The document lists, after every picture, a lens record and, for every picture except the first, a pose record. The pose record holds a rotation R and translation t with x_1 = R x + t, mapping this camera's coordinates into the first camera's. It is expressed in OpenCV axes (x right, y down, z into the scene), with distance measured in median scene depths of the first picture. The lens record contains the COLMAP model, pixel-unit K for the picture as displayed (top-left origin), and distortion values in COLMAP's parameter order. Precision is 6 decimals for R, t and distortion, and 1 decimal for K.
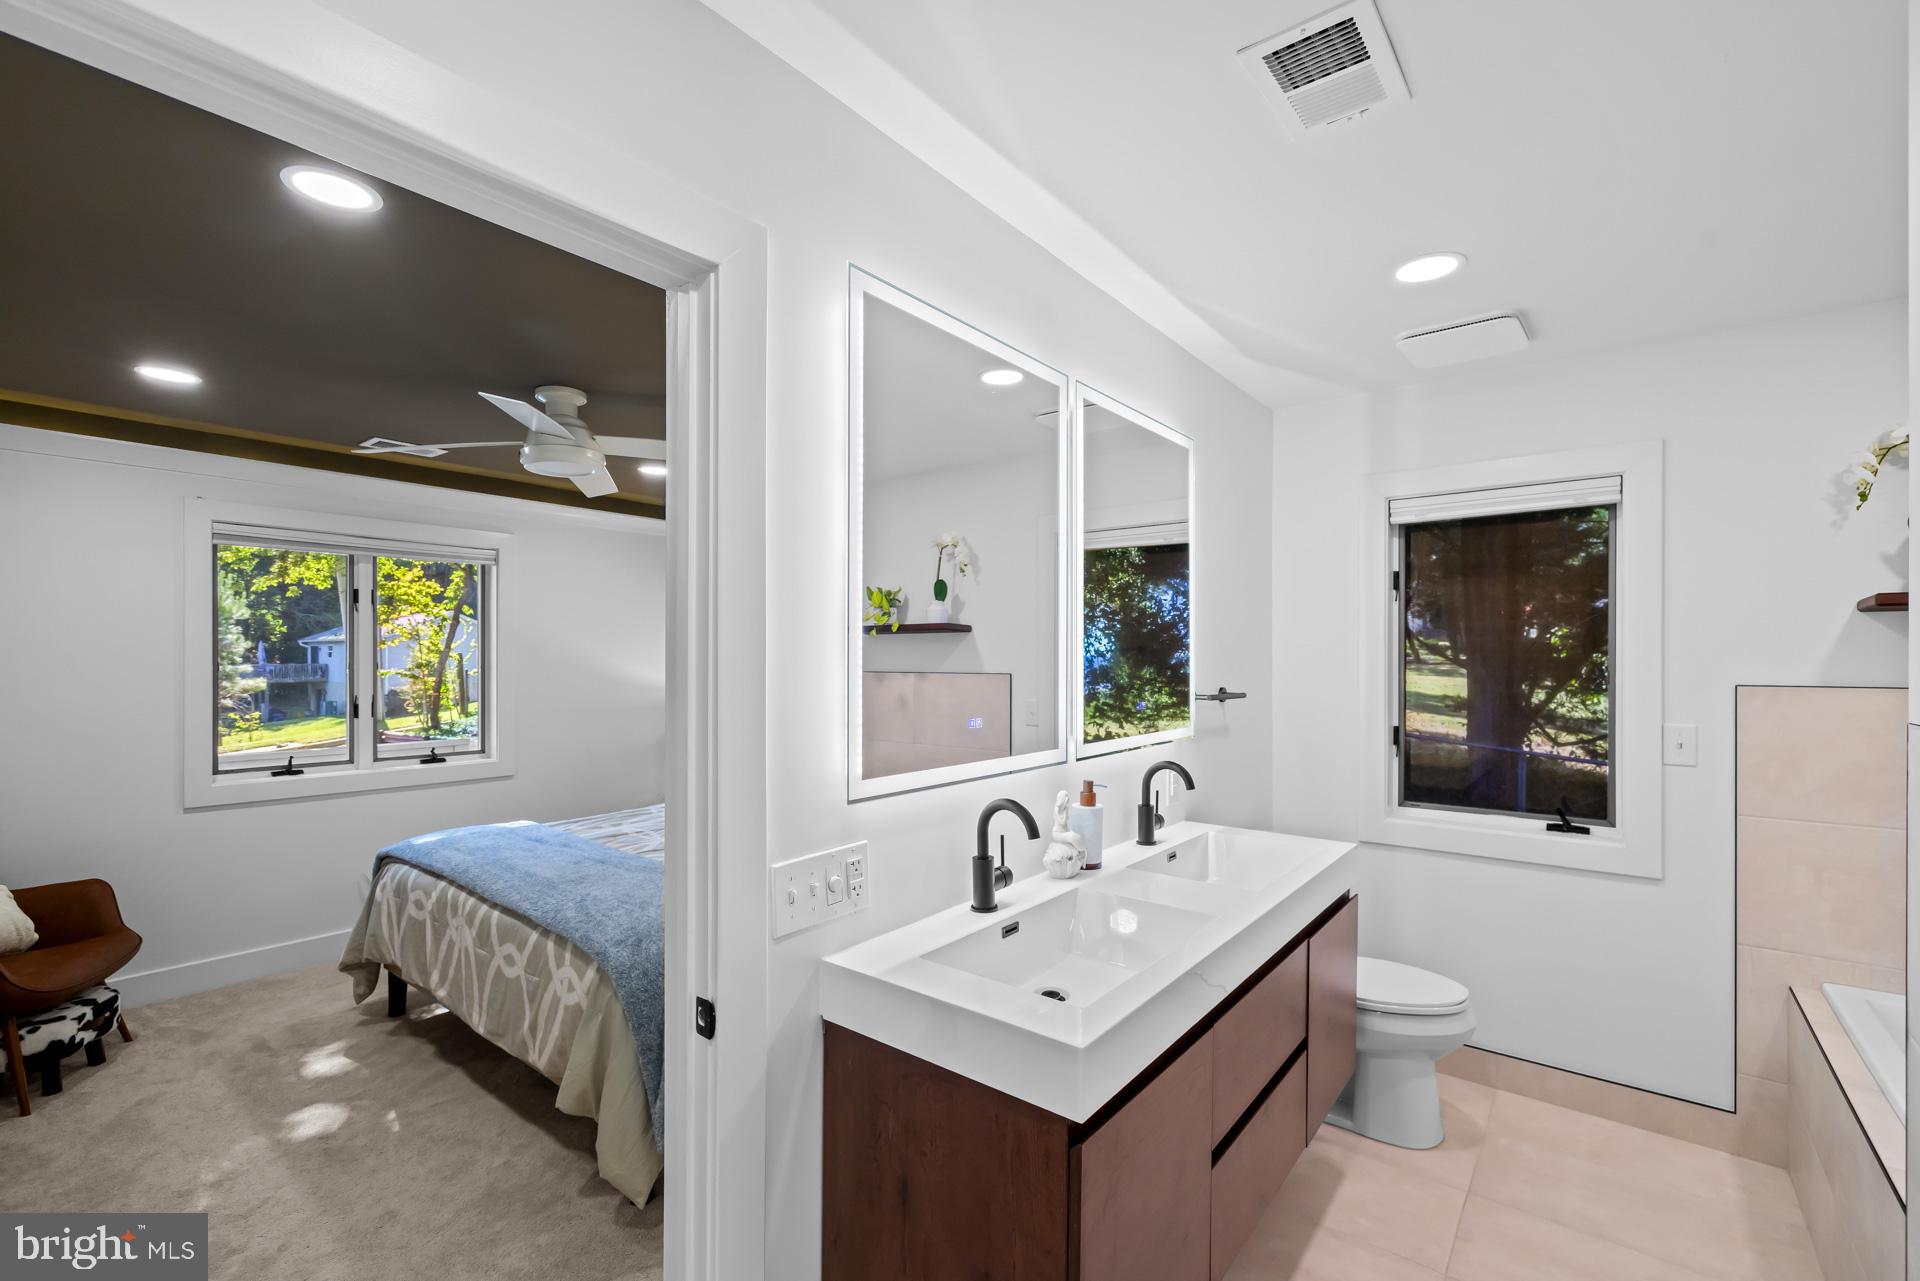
lens RADIAL K [[828.7, 0, 966.6], [0, 828.7, 668.1], [0, 0, 1]] dist [0.000909, 0.000458]
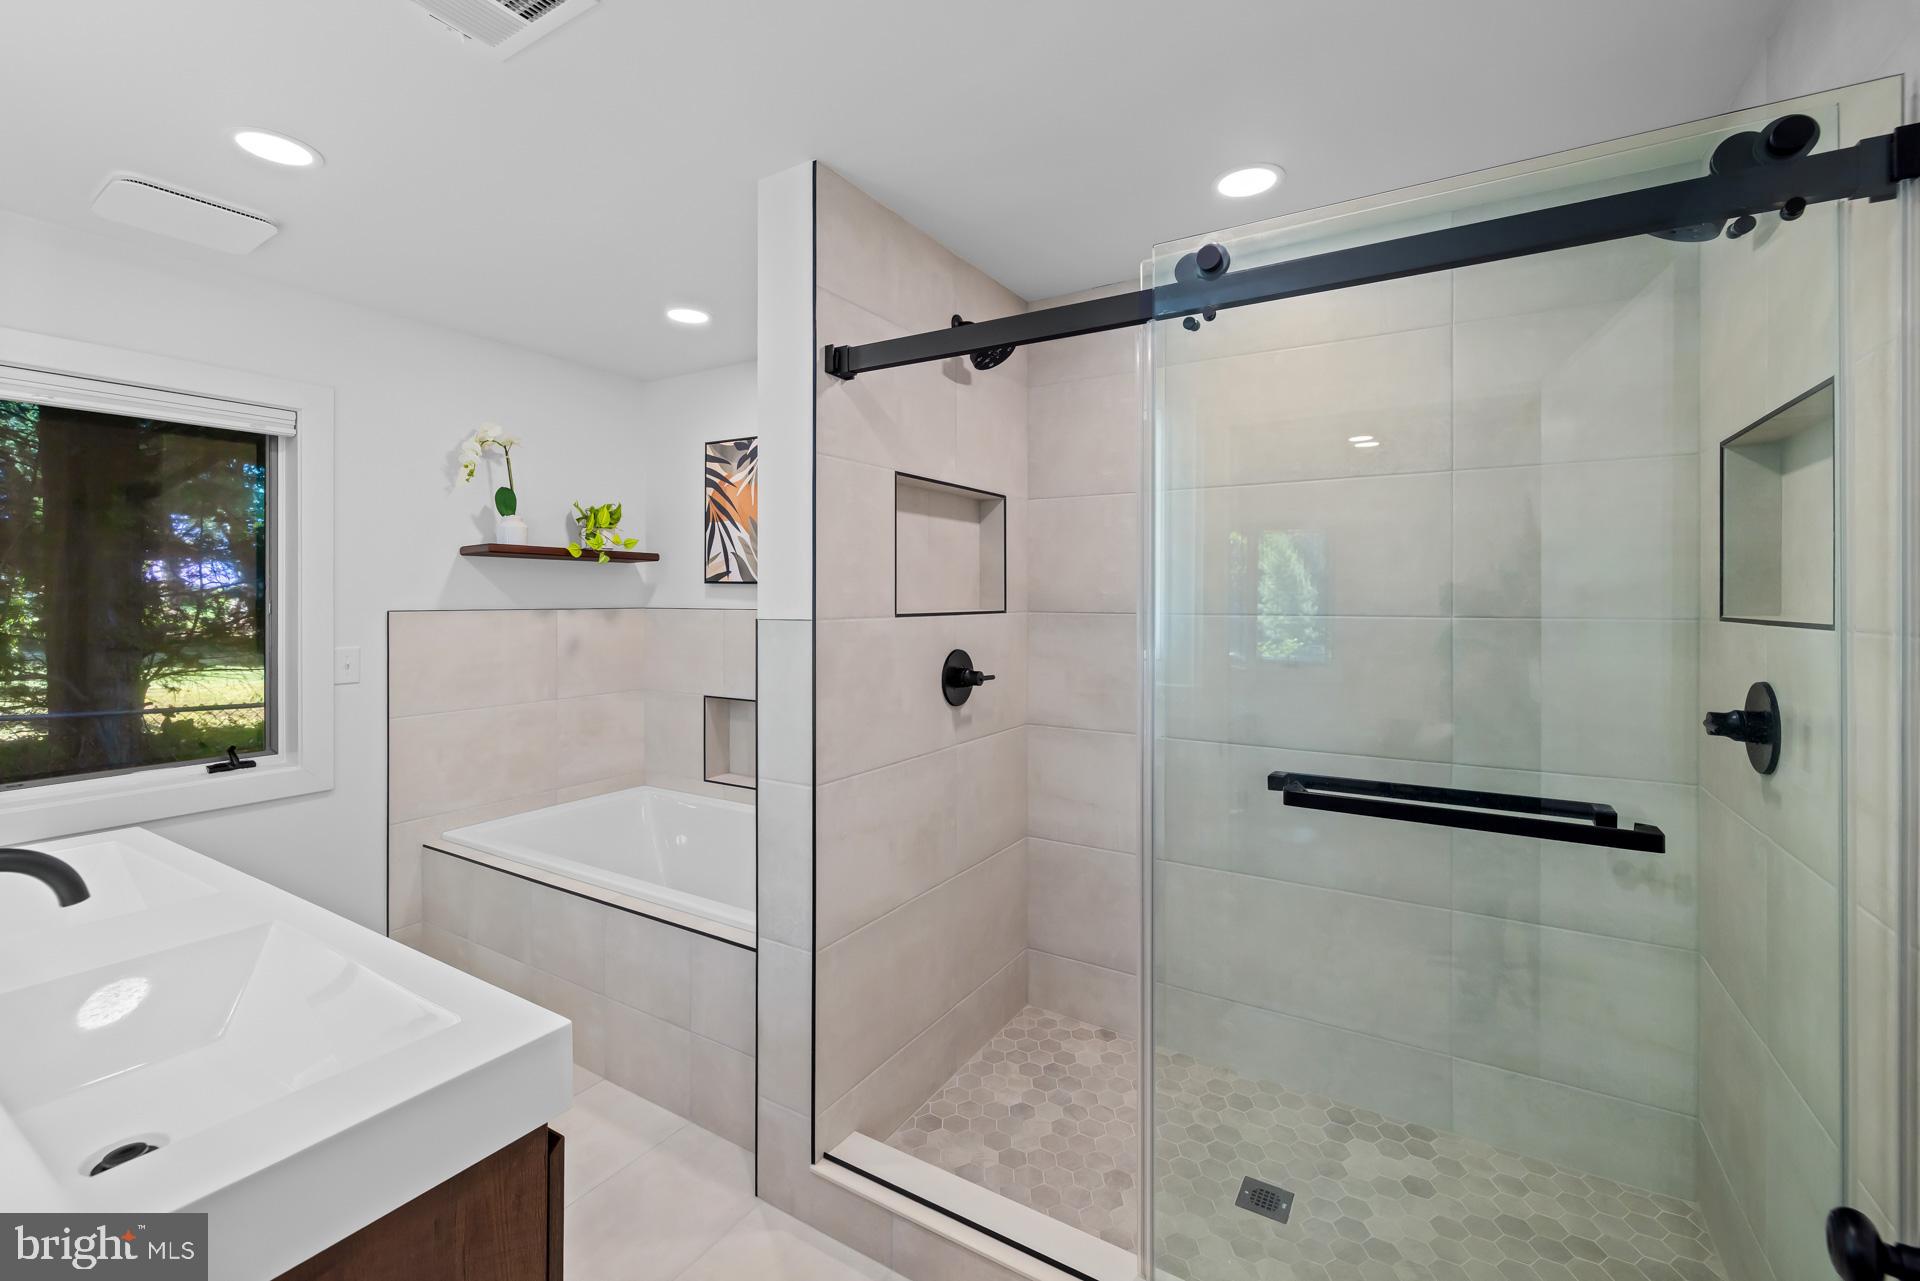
lens RADIAL K [[821.0, 0, 955.4], [0, 821.0, 611.9], [0, 0, 1]] dist [0.000171, 0.000116]
pose [[-0.115138, -0.018970, 0.993168, -0.366720], [0.009313, 0.999753, 0.020175, 0.005719], [-0.993306, 0.011573, -0.114933, 0.334128]]
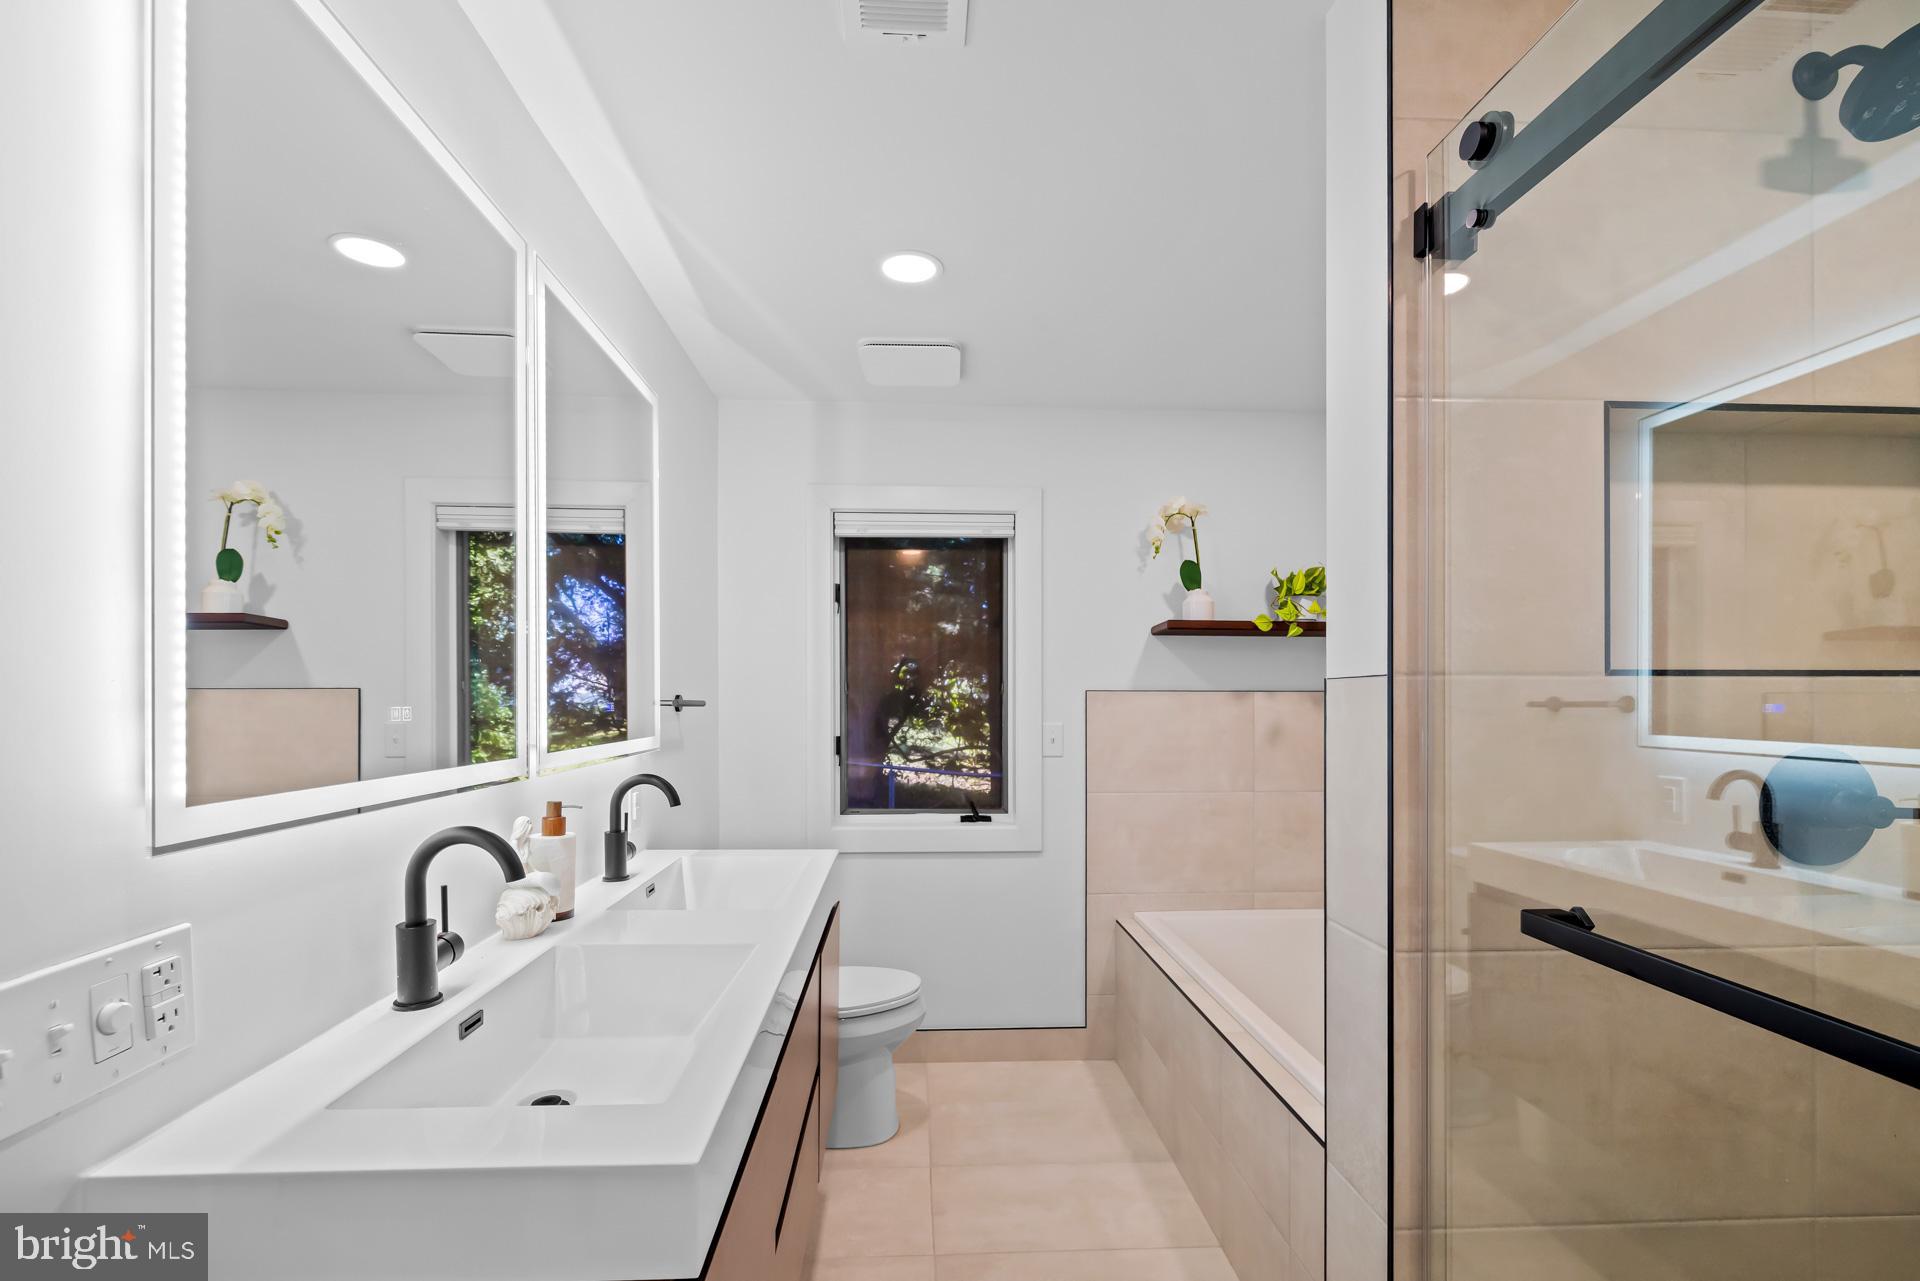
lens RADIAL K [[837.1, 0, 957.2], [0, 837.1, 707.9], [0, 0, 1]] dist [-0.002386, -0.000078]
pose [[0.751184, -0.004225, 0.660079, -0.068568], [0.004055, 0.999990, 0.001787, 0.046266], [-0.660080, 0.001335, 0.751194, 0.176752]]
